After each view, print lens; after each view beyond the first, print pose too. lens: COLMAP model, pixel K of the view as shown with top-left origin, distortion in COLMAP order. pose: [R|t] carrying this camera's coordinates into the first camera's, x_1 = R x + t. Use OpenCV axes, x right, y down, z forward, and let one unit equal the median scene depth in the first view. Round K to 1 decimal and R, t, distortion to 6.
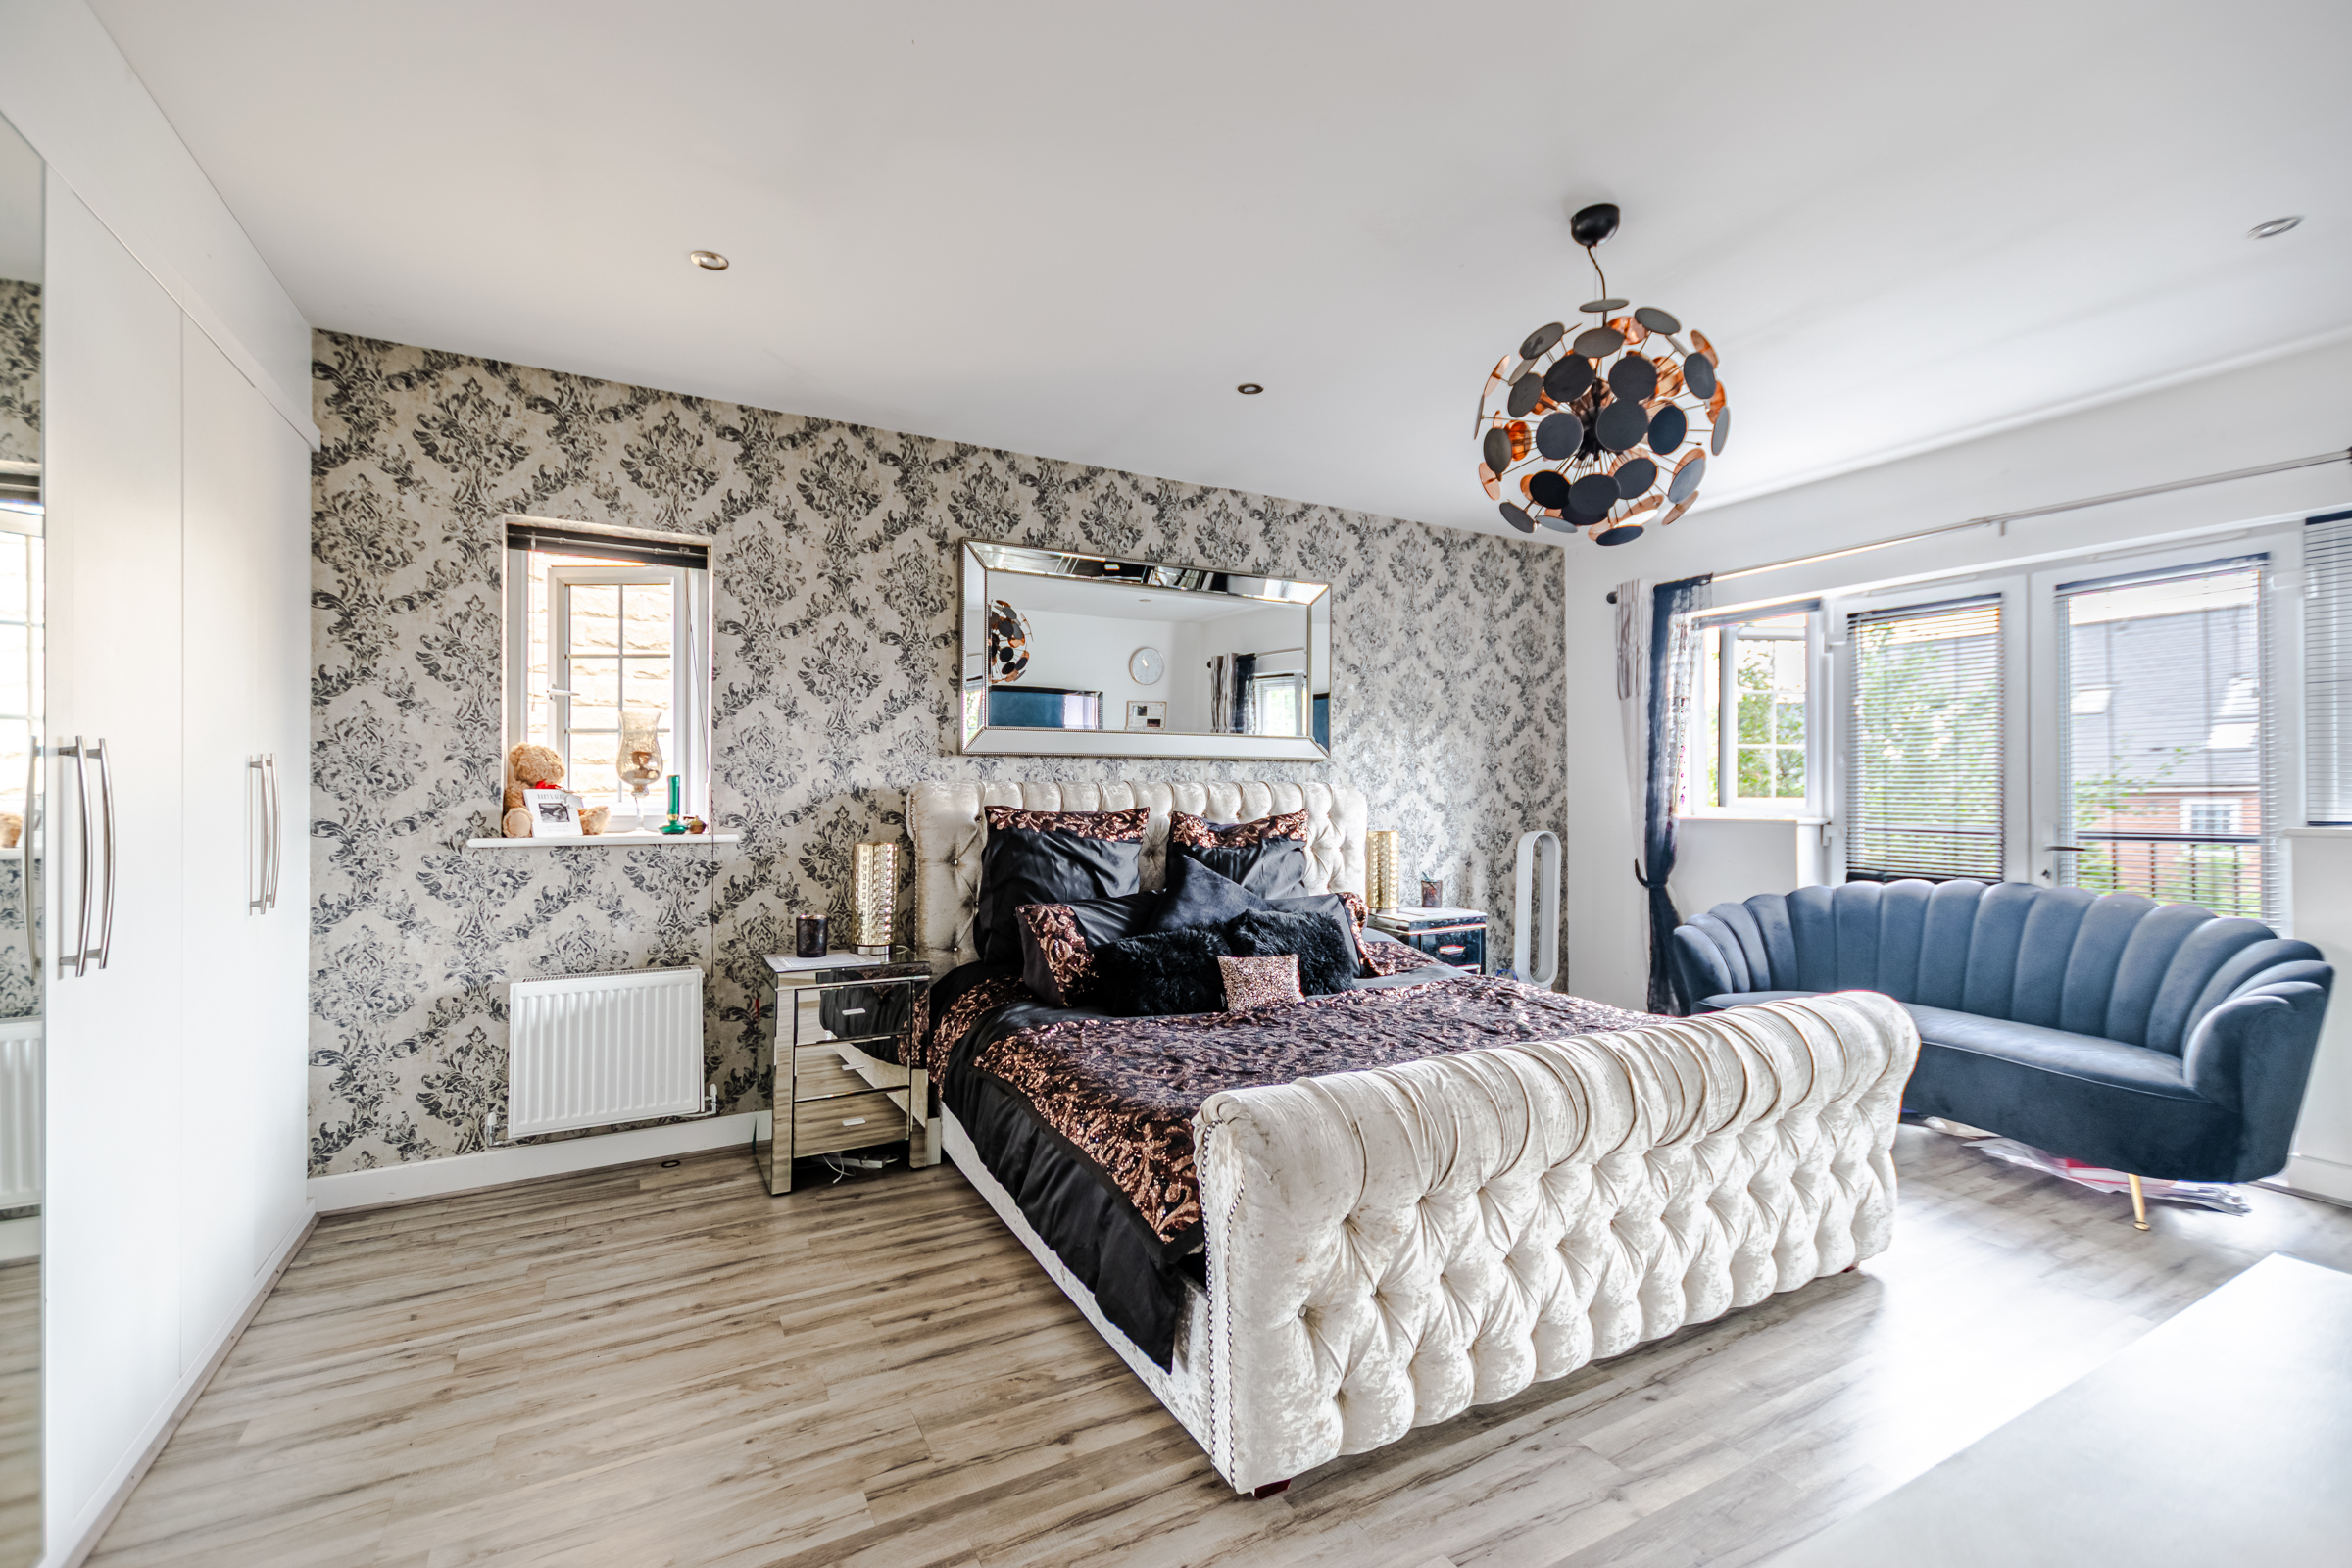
lens RADIAL K [[1017.4, 0, 1176.0], [0, 1017.4, 784.0], [0, 0, 1]] dist [-0.001355, -0.000132]
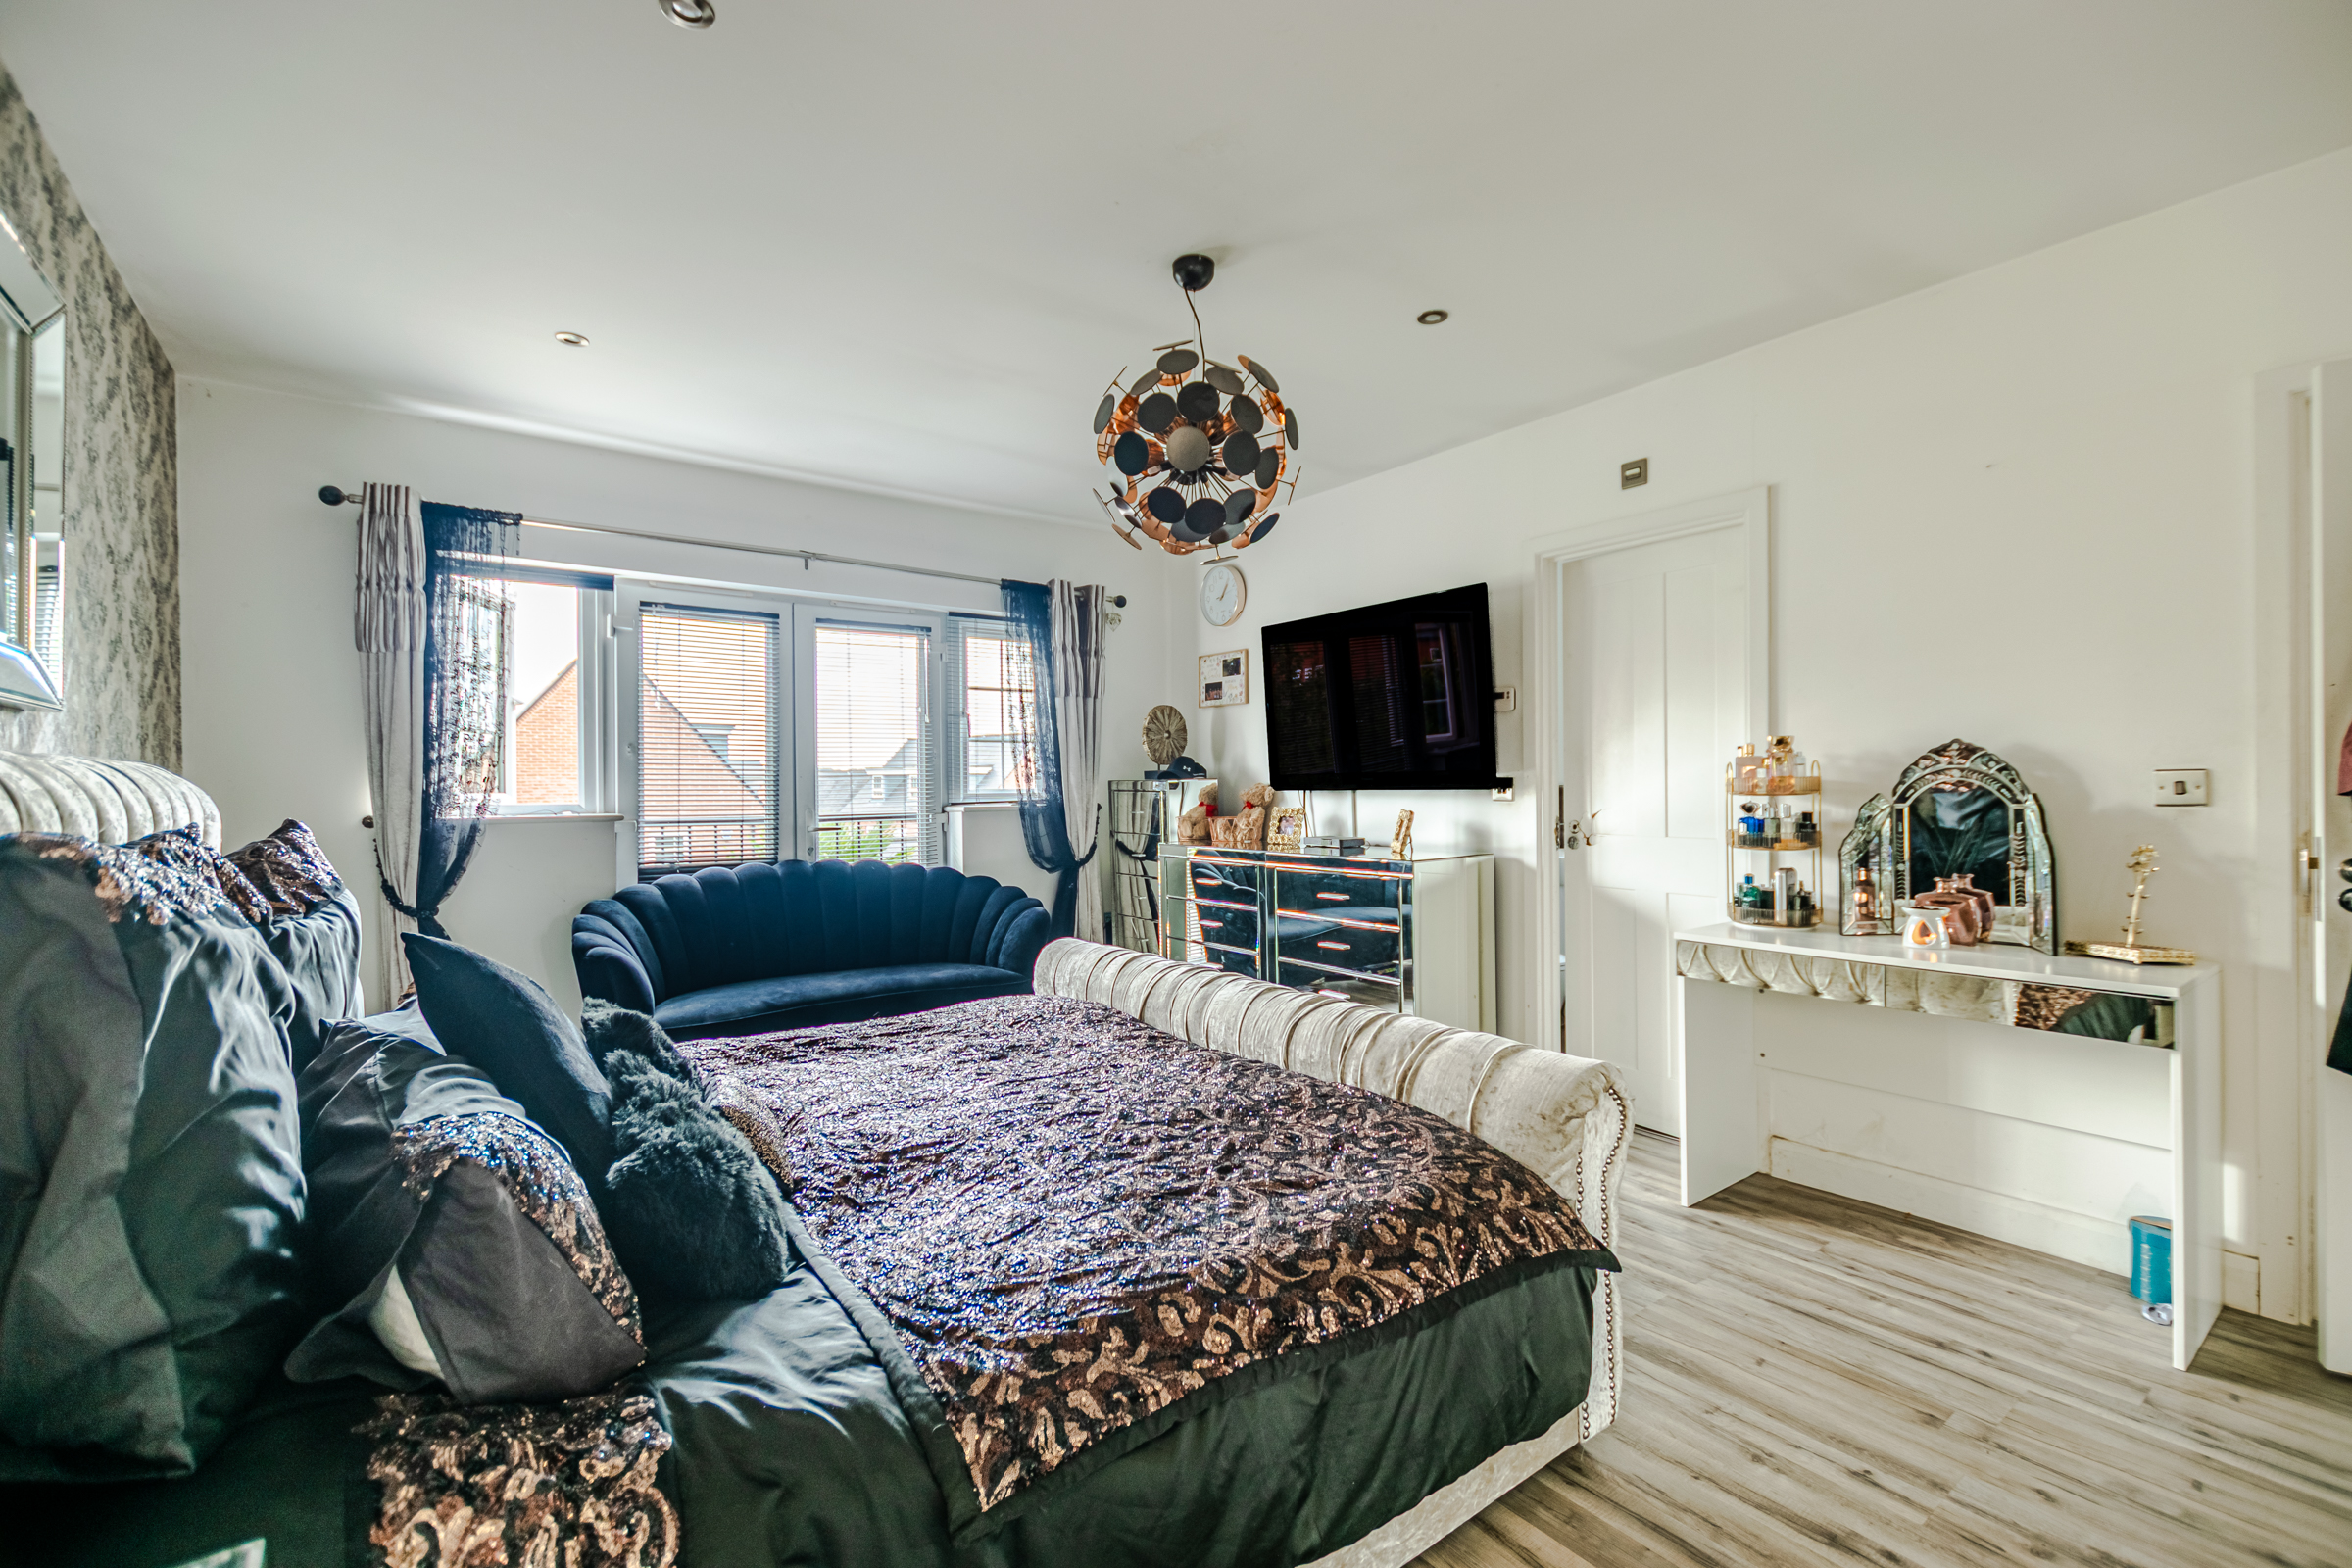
lens RADIAL K [[1001.4, 0, 1176.0], [0, 1001.4, 784.0], [0, 0, 1]] dist [0.003096, 0.000302]
pose [[-0.133737, 0.007337, 0.990990, -0.391891], [-0.001332, 0.999970, -0.007583, 0.015612], [-0.991016, -0.002334, -0.133724, 0.693507]]
